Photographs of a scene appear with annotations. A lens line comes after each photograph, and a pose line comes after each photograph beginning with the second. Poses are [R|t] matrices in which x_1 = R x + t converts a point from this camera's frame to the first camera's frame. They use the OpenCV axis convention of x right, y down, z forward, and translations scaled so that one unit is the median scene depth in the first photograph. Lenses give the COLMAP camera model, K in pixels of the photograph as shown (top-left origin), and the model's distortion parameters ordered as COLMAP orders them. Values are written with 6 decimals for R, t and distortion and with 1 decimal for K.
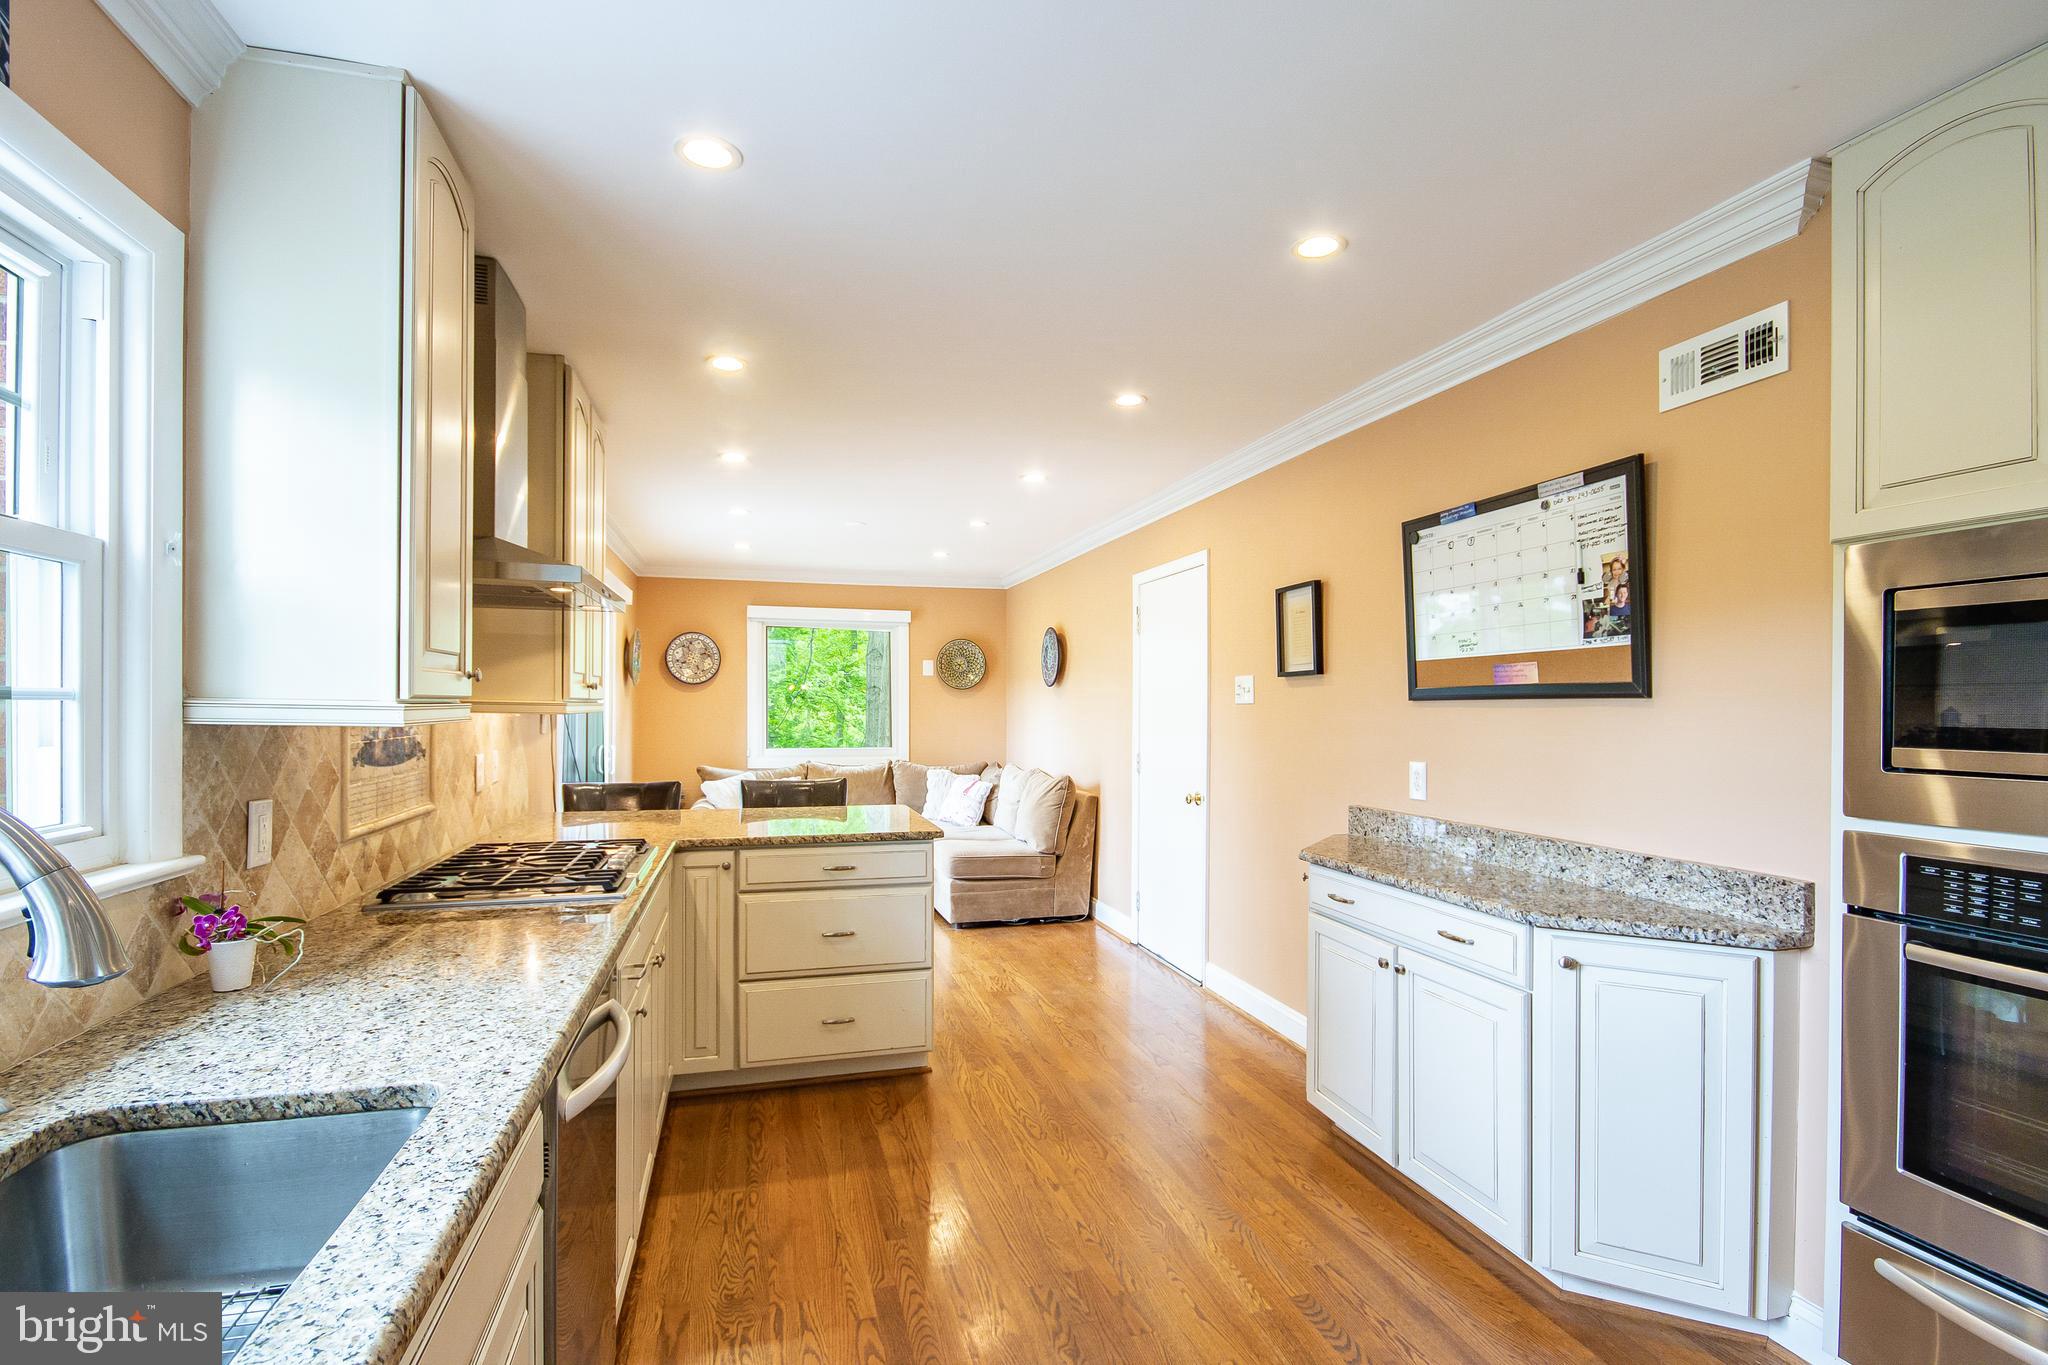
lens RADIAL K [[966.1, 0, 1034.4], [0, 966.1, 714.7], [0, 0, 1]] dist [-0.001723, 0.001276]
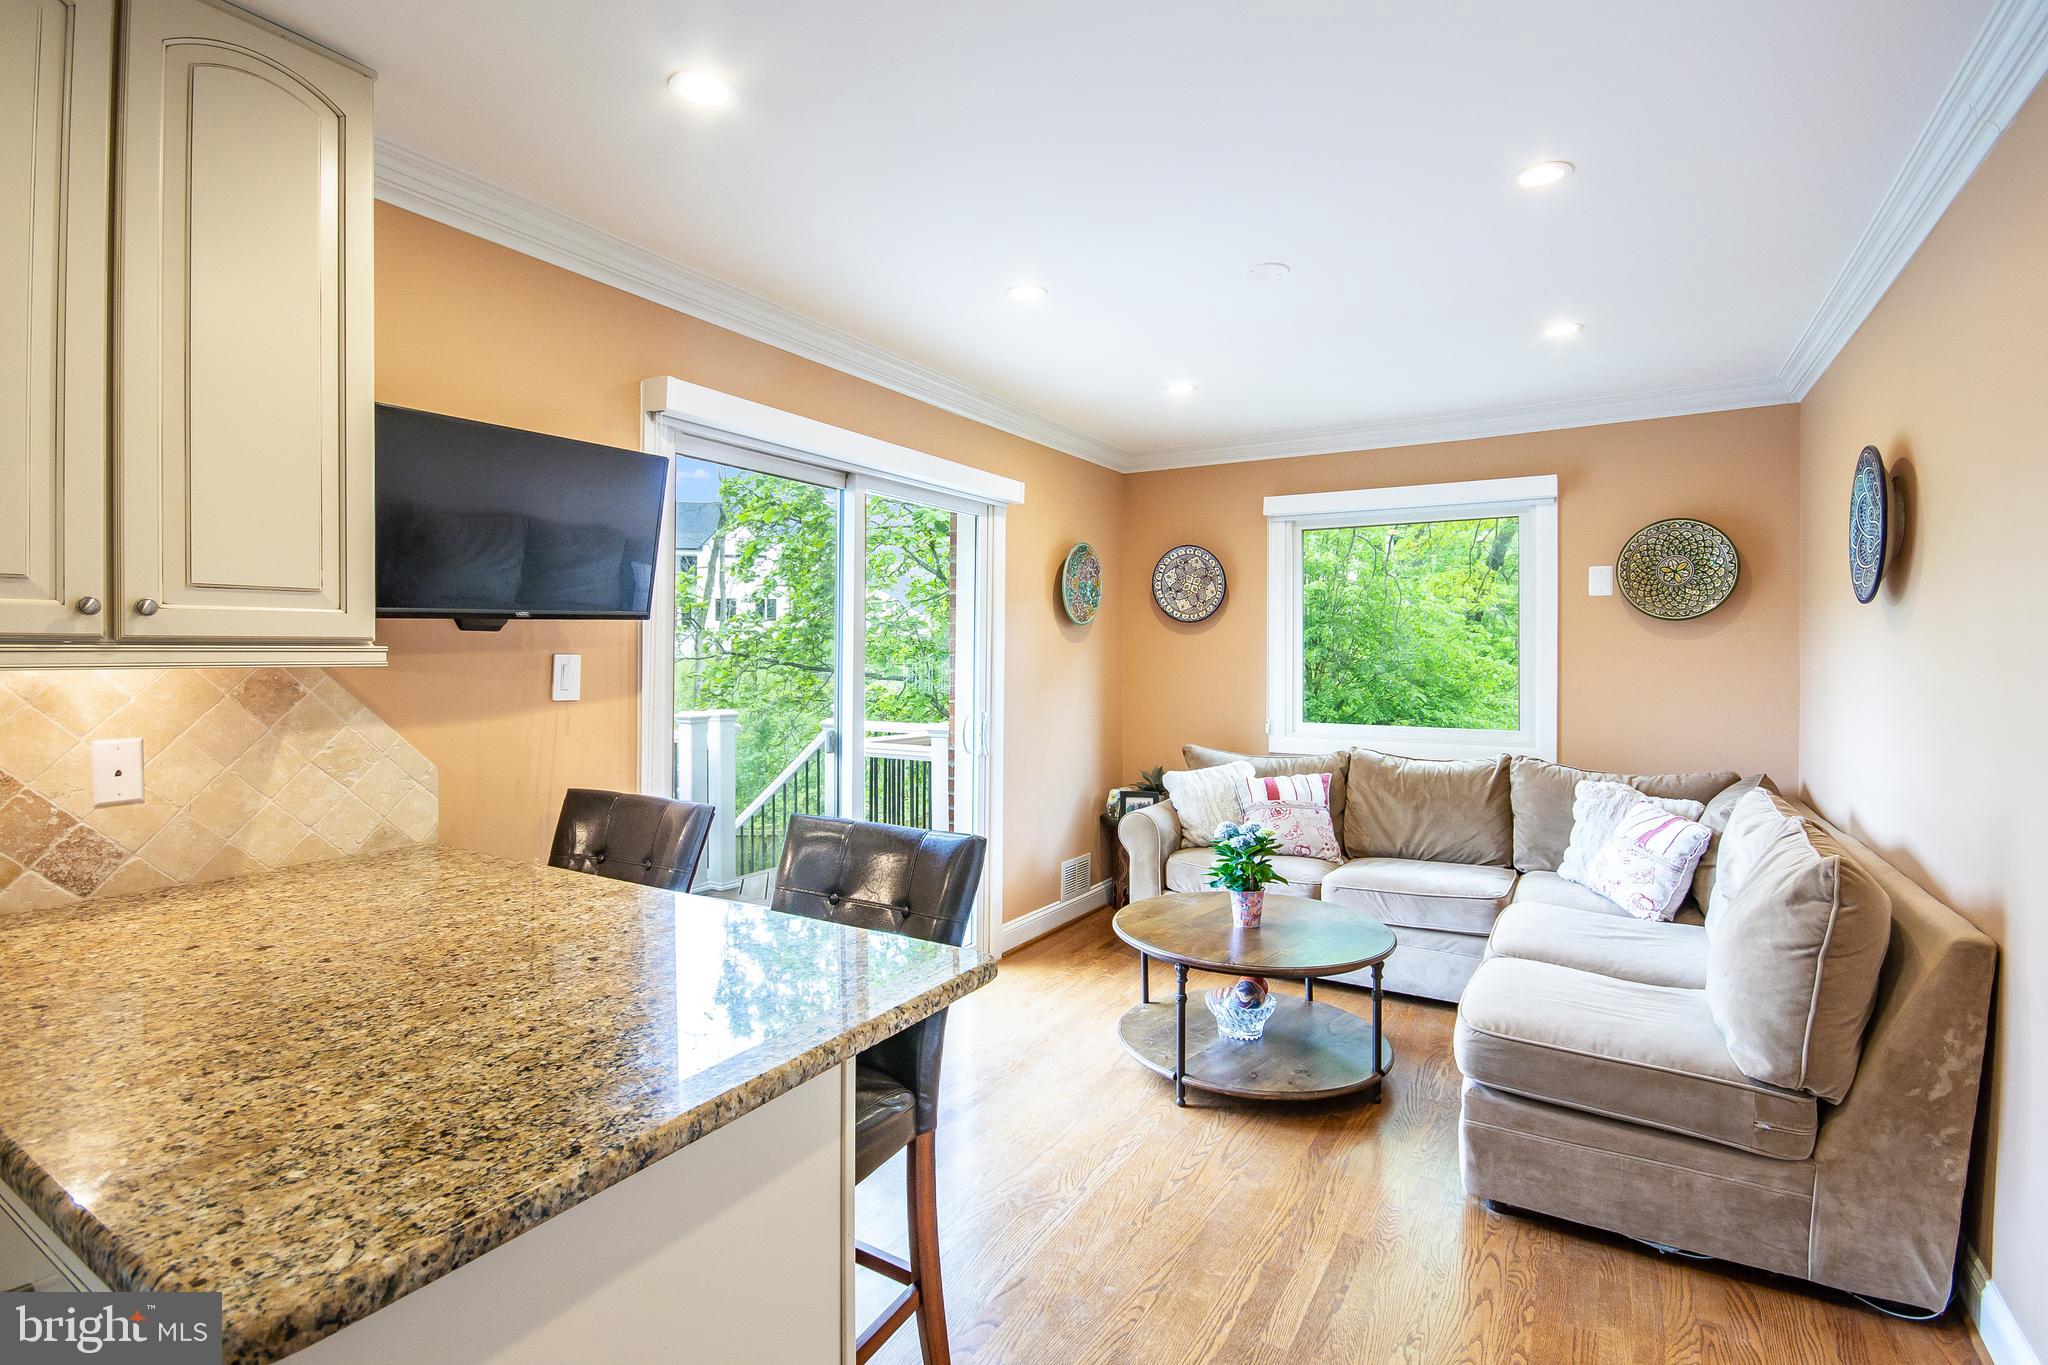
lens RADIAL K [[966.1, 0, 1038.8], [0, 966.1, 651.6], [0, 0, 1]] dist [-0.001723, 0.001276]
pose [[0.685625, -0.002662, -0.727951, 0.115665], [-0.005617, 0.999944, -0.008947, -0.007347], [0.727934, 0.010223, 0.685571, 0.806134]]
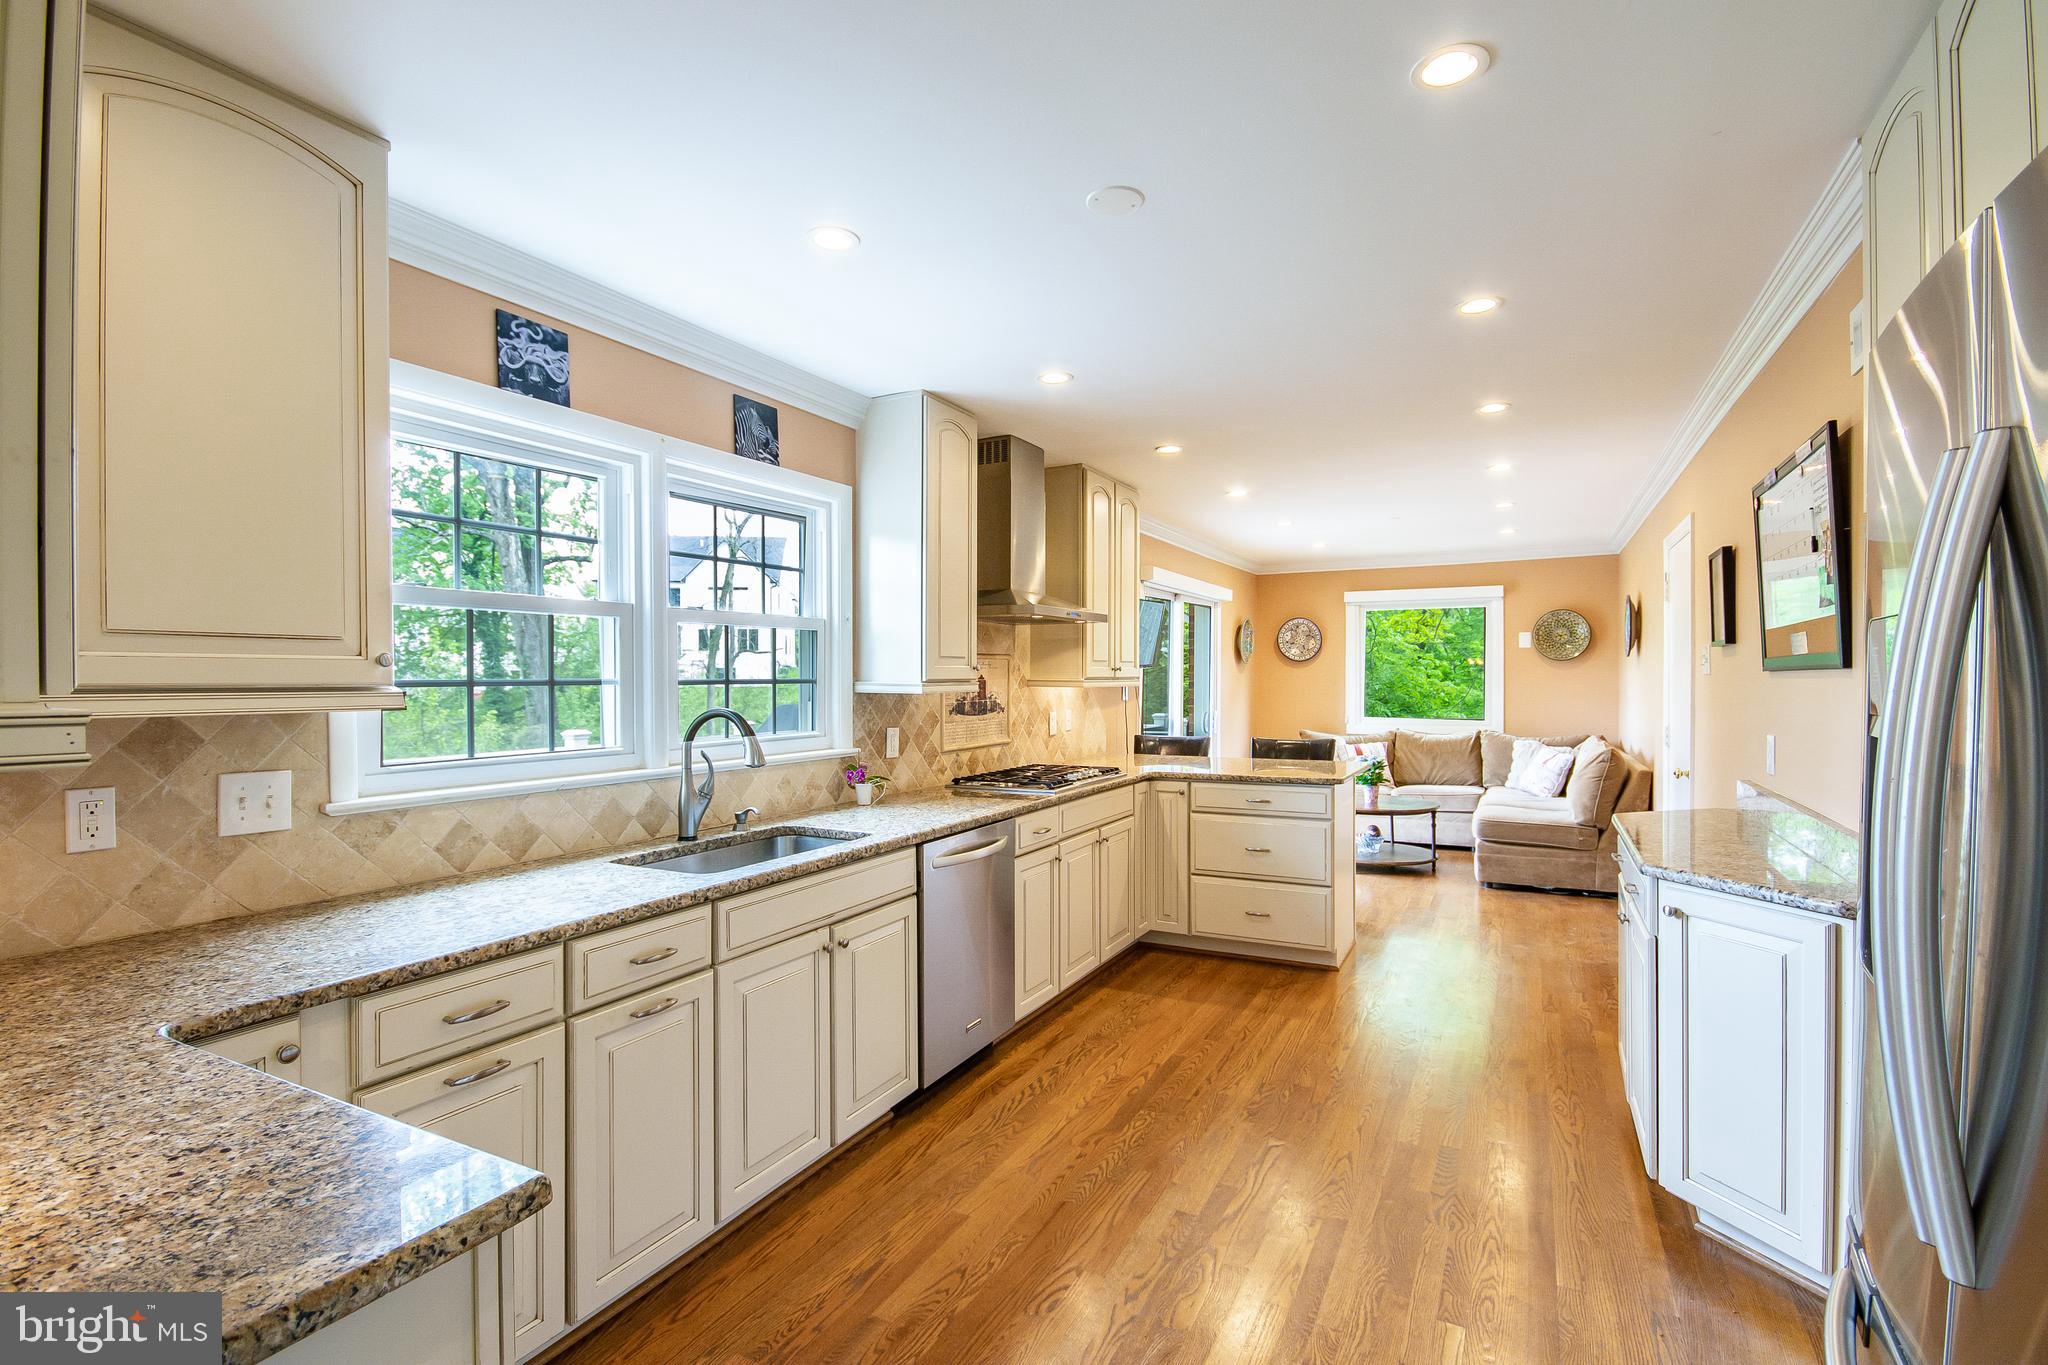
lens RADIAL K [[966.1, 0, 1040.5], [0, 966.1, 683.9], [0, 0, 1]] dist [-0.001723, 0.001276]
pose [[0.731038, -0.003629, -0.682327, 0.394908], [0.002248, 0.999993, -0.002911, -0.001038], [0.682333, 0.000594, 0.731042, -0.154135]]
